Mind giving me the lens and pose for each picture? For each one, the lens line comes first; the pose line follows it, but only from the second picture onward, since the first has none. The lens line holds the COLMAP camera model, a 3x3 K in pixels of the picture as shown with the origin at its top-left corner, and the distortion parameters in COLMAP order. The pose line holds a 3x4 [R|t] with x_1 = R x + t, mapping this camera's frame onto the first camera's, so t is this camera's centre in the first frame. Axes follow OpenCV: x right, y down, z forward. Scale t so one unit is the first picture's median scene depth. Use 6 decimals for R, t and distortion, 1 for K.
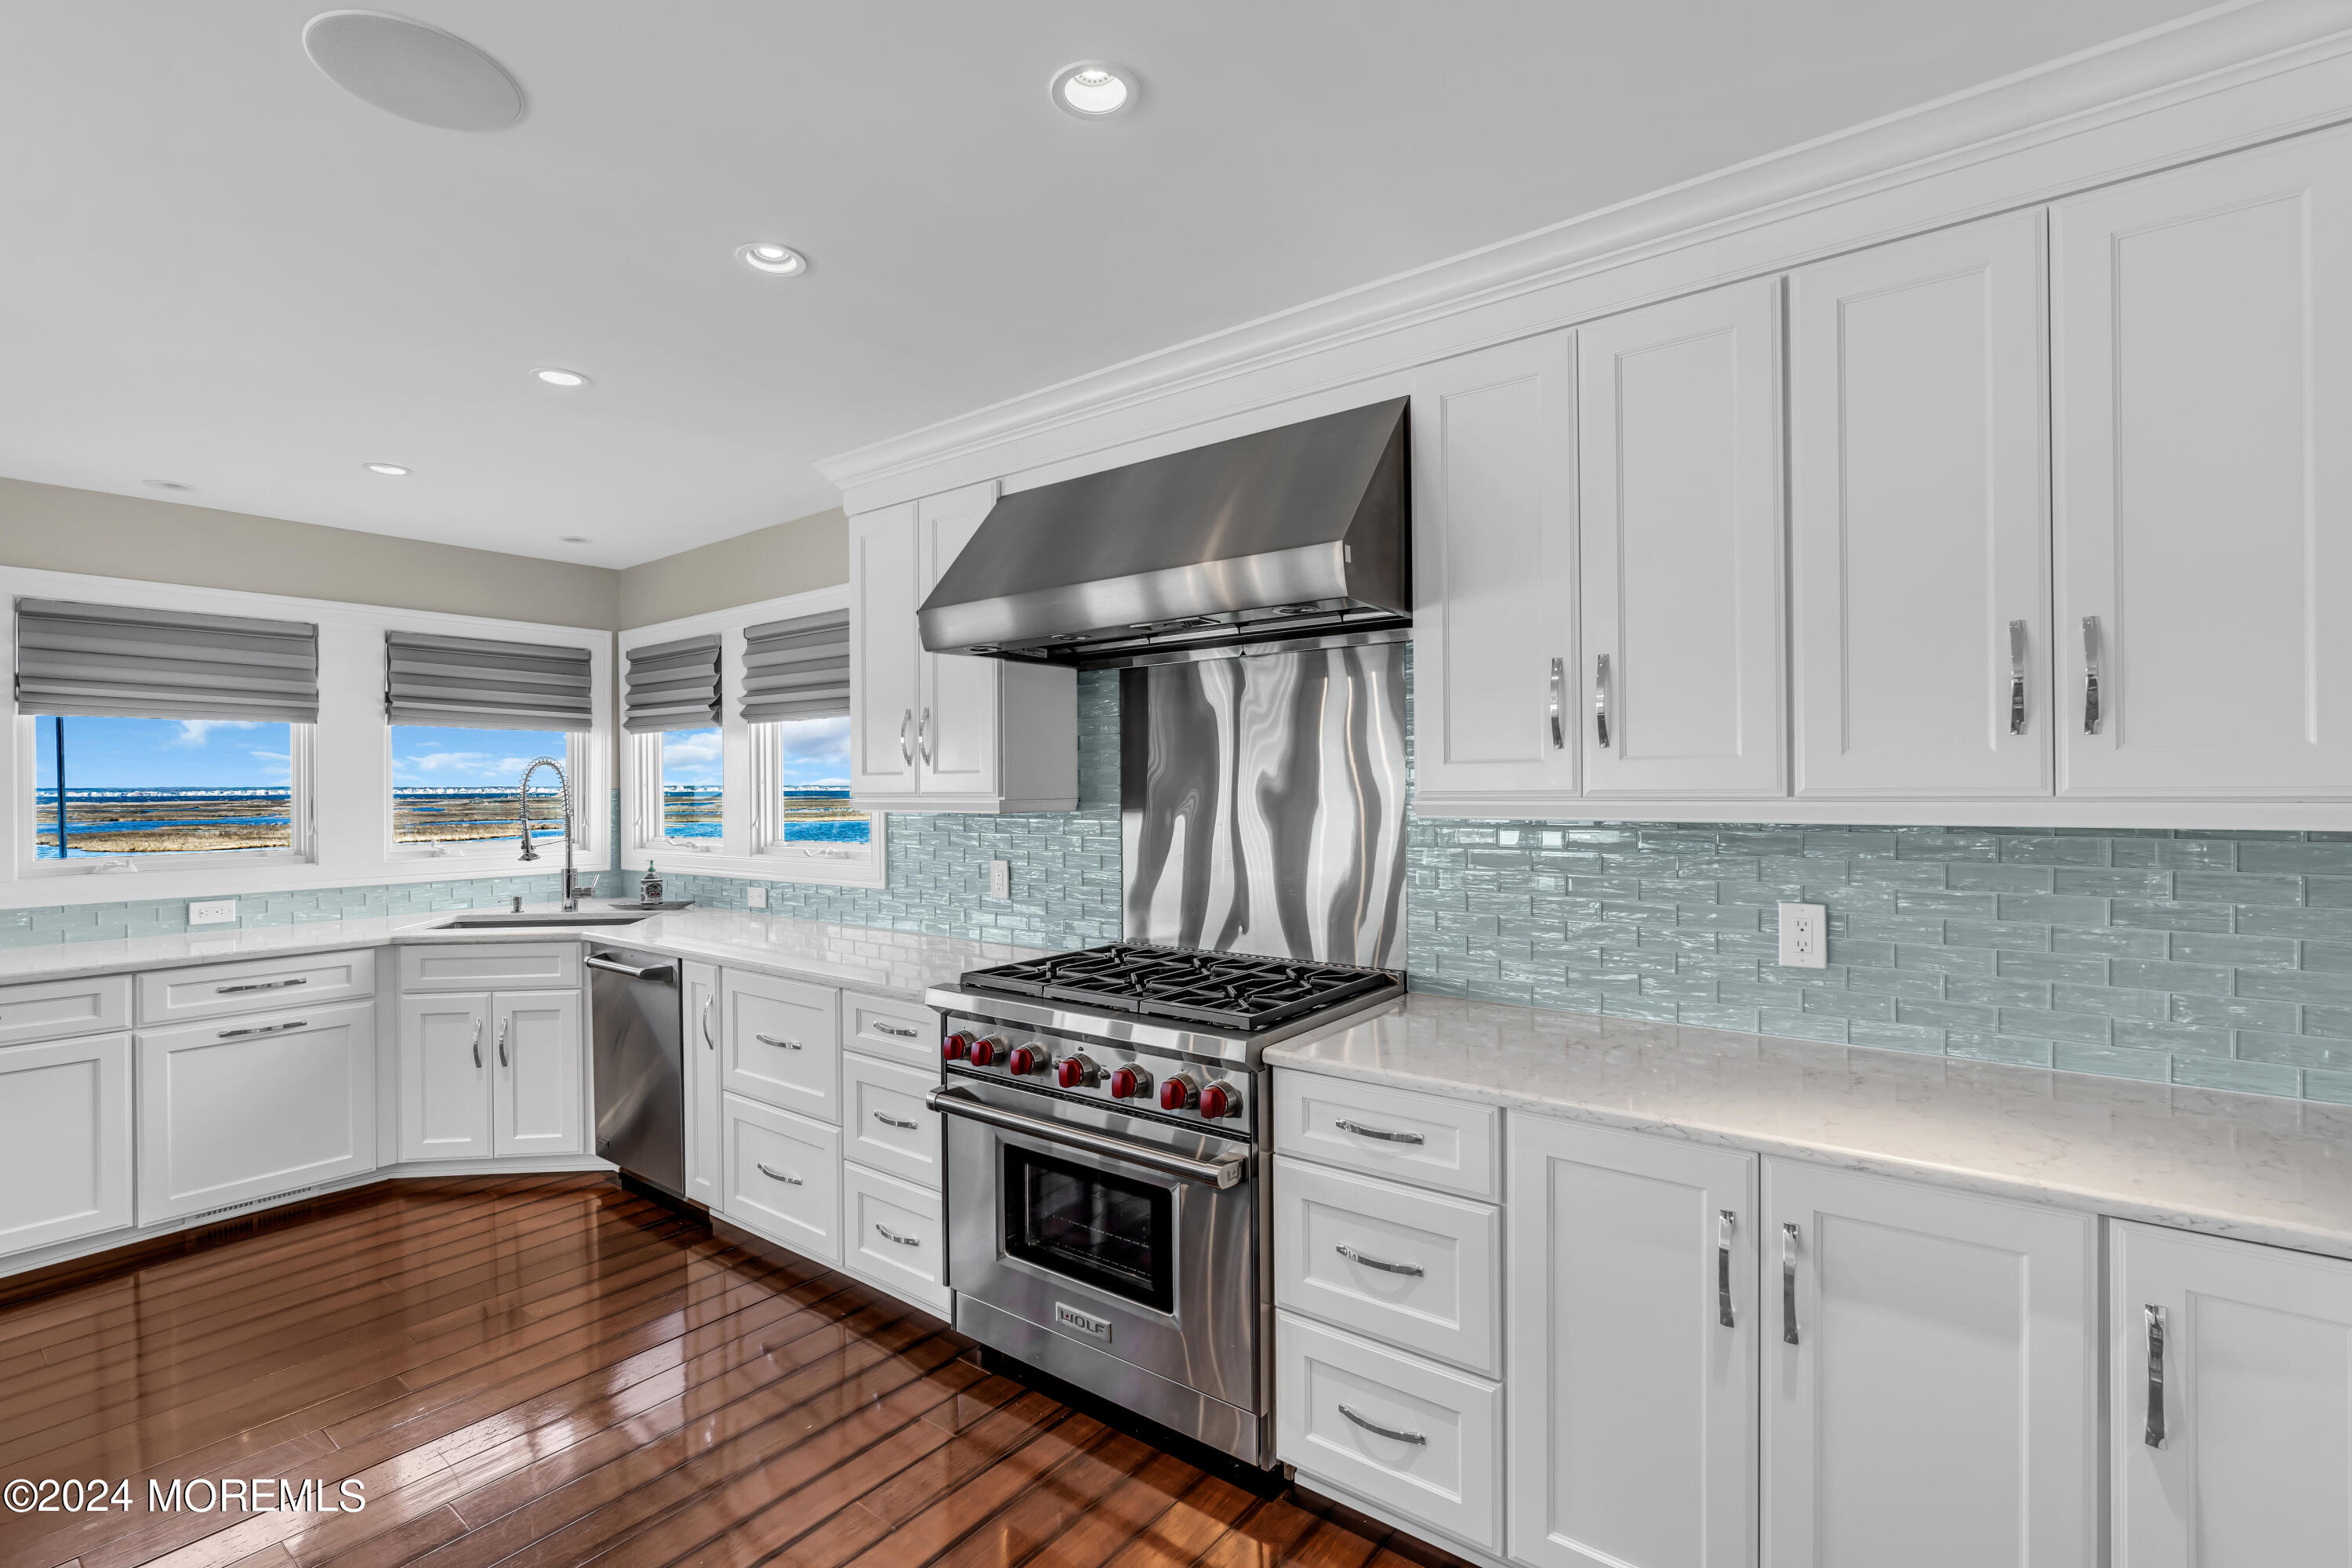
lens RADIAL K [[1068.8, 0, 1178.8], [0, 1068.8, 787.6], [0, 0, 1]] dist [-0.003878, 0.000384]
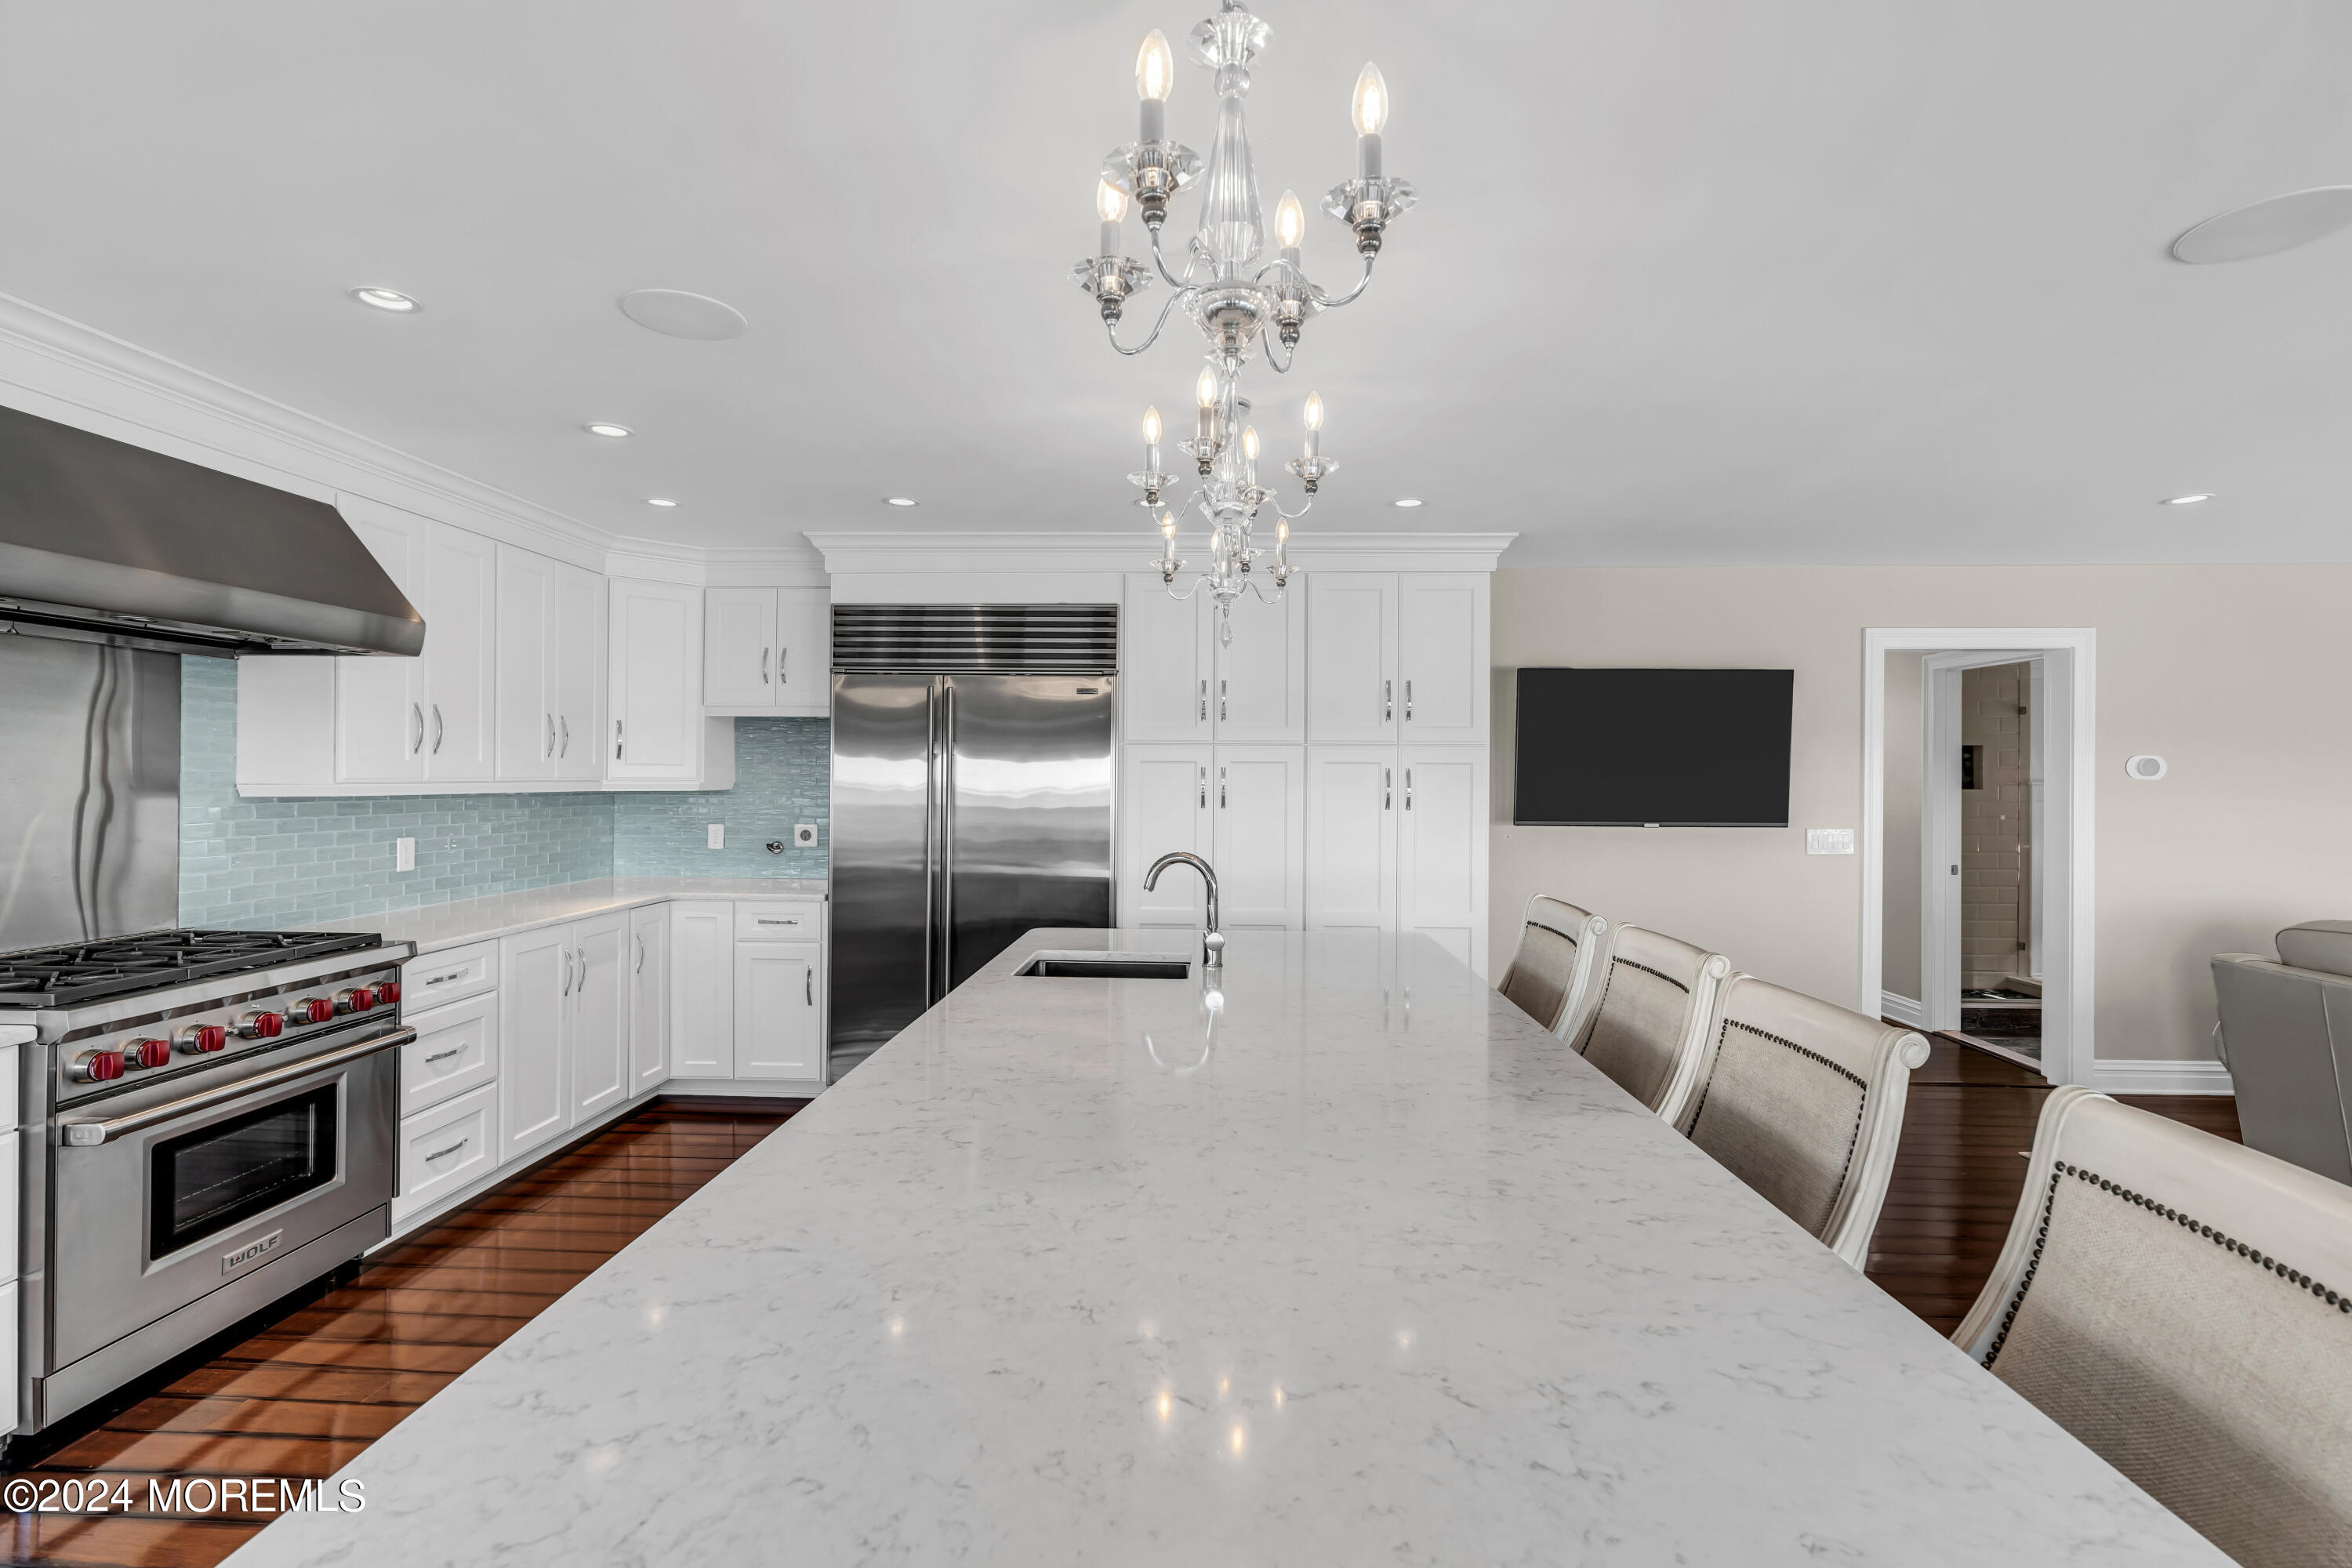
lens RADIAL K [[1053.0, 0, 1177.9], [0, 1053.0, 786.5], [0, 0, 1]] dist [-0.005160, 0.000245]
pose [[-0.573017, -0.003323, 0.819537, -0.959649], [-0.000527, 0.999993, 0.003687, 0.005344], [-0.819543, 0.001681, -0.573015, 0.518730]]
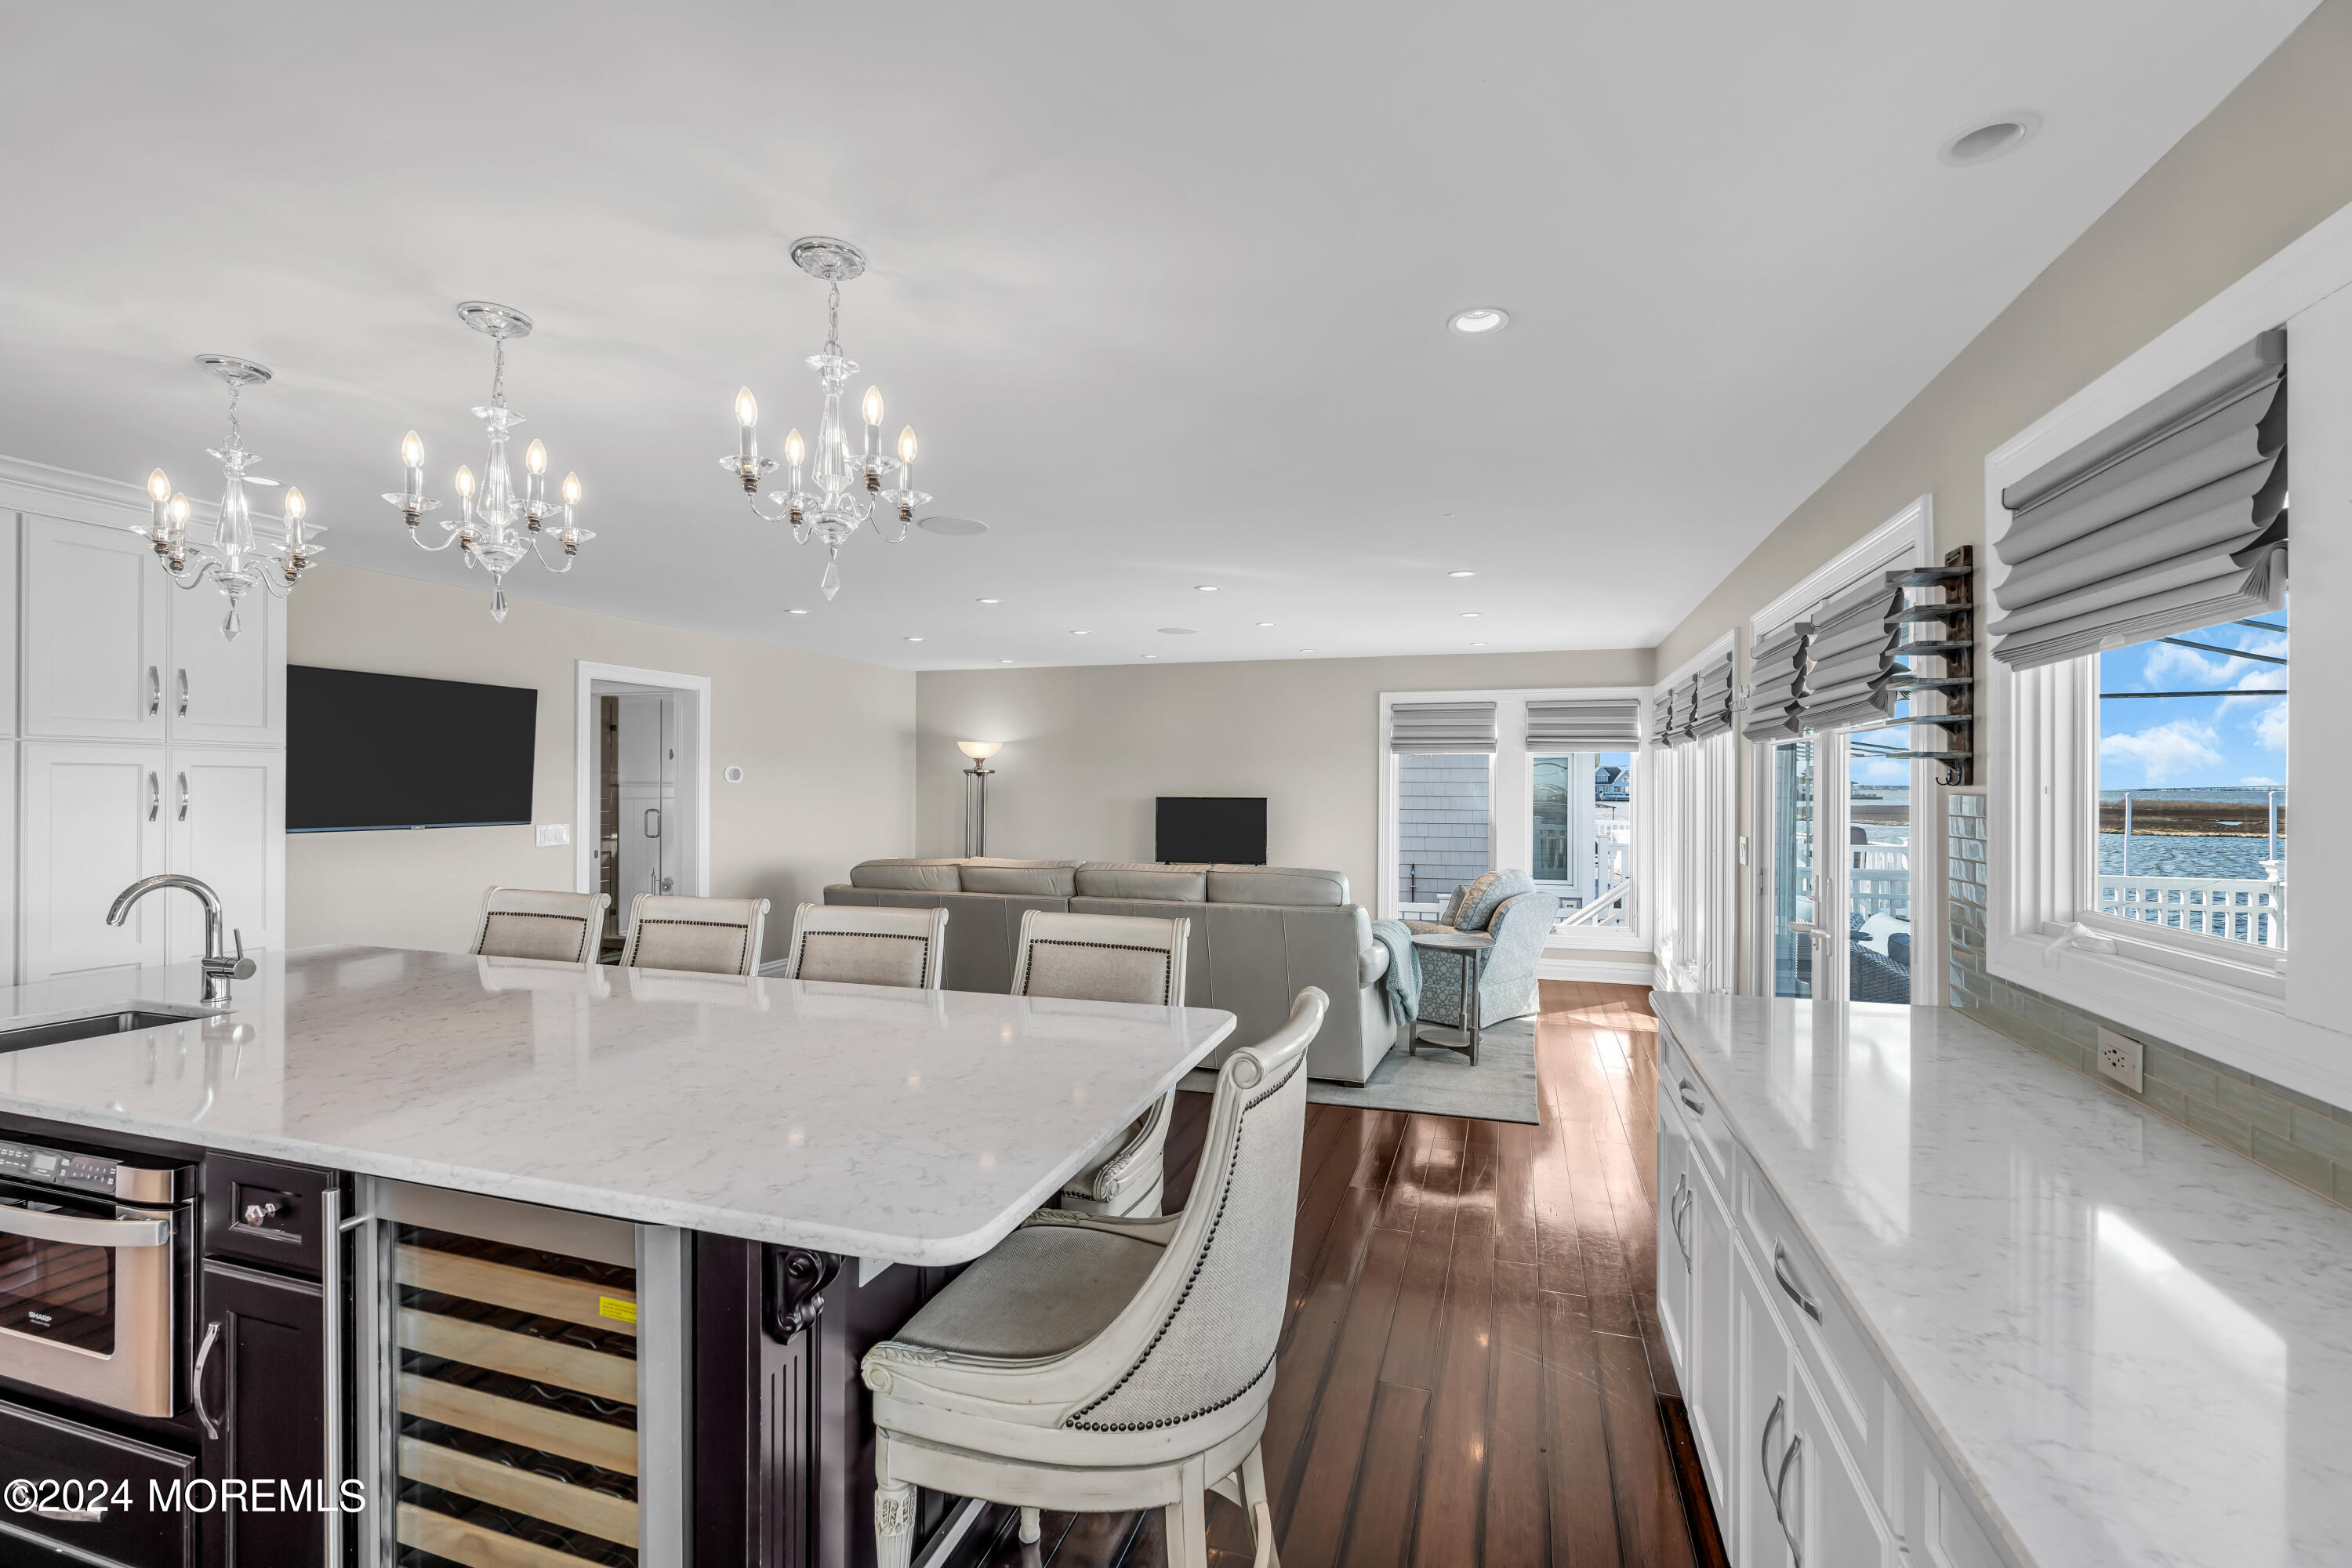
lens RADIAL K [[1054.0, 0, 1176.0], [0, 1054.0, 784.0], [0, 0, 1]] dist [-0.002080, 0.000147]
pose [[-0.942467, 0.001268, -0.334297, -0.701386], [0.000630, 0.999998, 0.002018, -0.000372], [0.334299, 0.001692, -0.942466, 0.891970]]
